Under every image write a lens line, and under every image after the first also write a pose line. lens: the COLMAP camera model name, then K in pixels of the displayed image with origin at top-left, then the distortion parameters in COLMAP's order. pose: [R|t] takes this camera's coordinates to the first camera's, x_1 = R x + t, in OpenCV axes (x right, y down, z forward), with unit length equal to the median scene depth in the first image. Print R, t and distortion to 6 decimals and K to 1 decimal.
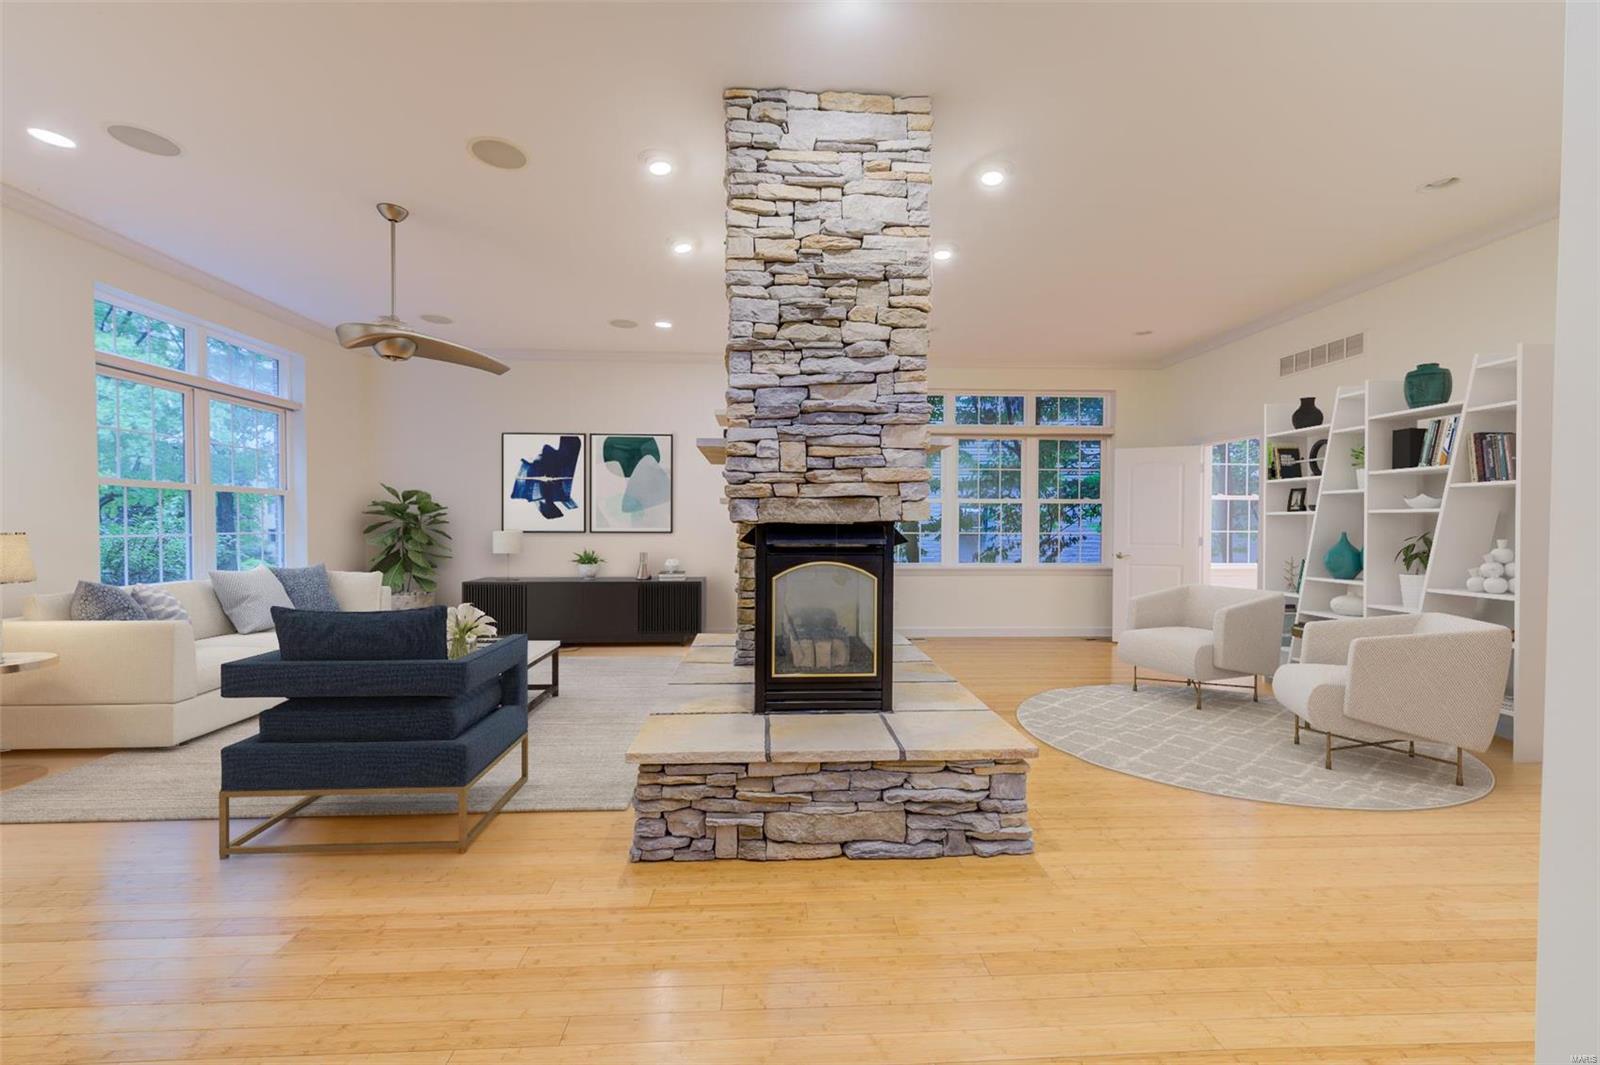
lens RADIAL K [[625.6, 0, 816.3], [0, 625.6, 534.5], [0, 0, 1]] dist [0.003326, -0.000119]
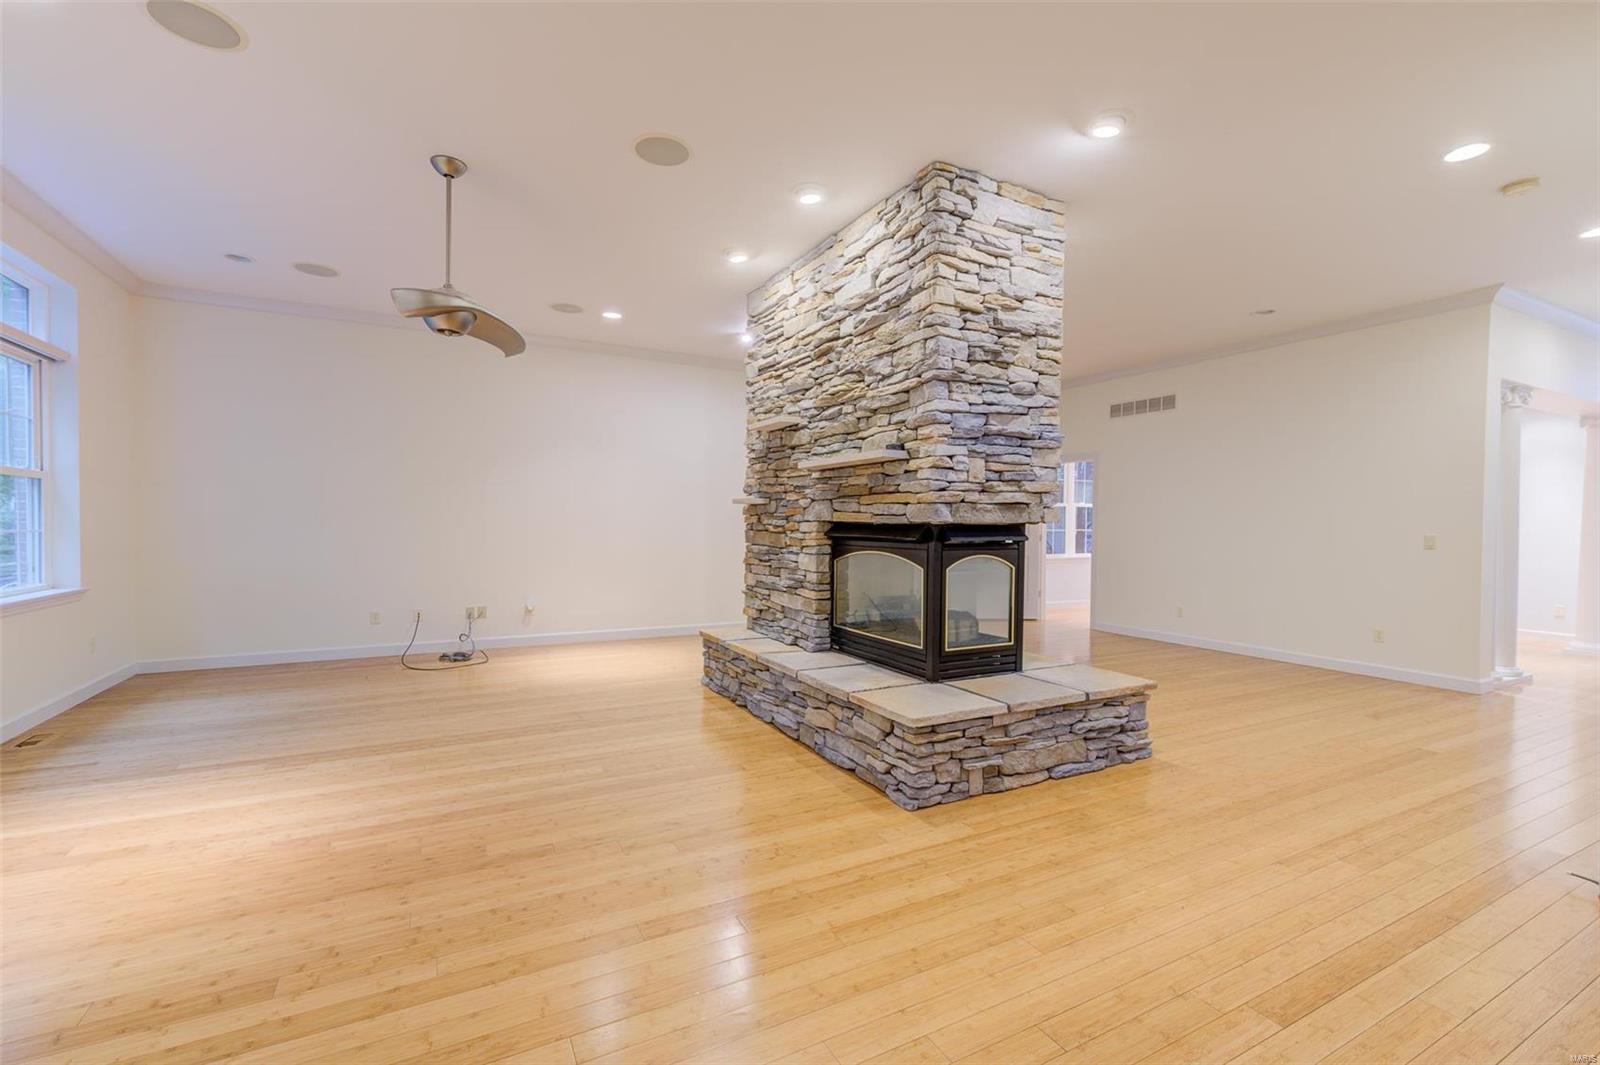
lens RADIAL K [[617.6, 0, 813.2], [0, 617.6, 533.9], [0, 0, 1]] dist [0.001559, 0.000263]
pose [[0.921466, -0.001234, 0.388456, -0.814466], [0.000514, 0.999998, 0.001957, -0.000989], [-0.388458, -0.001604, 0.921465, 0.001537]]
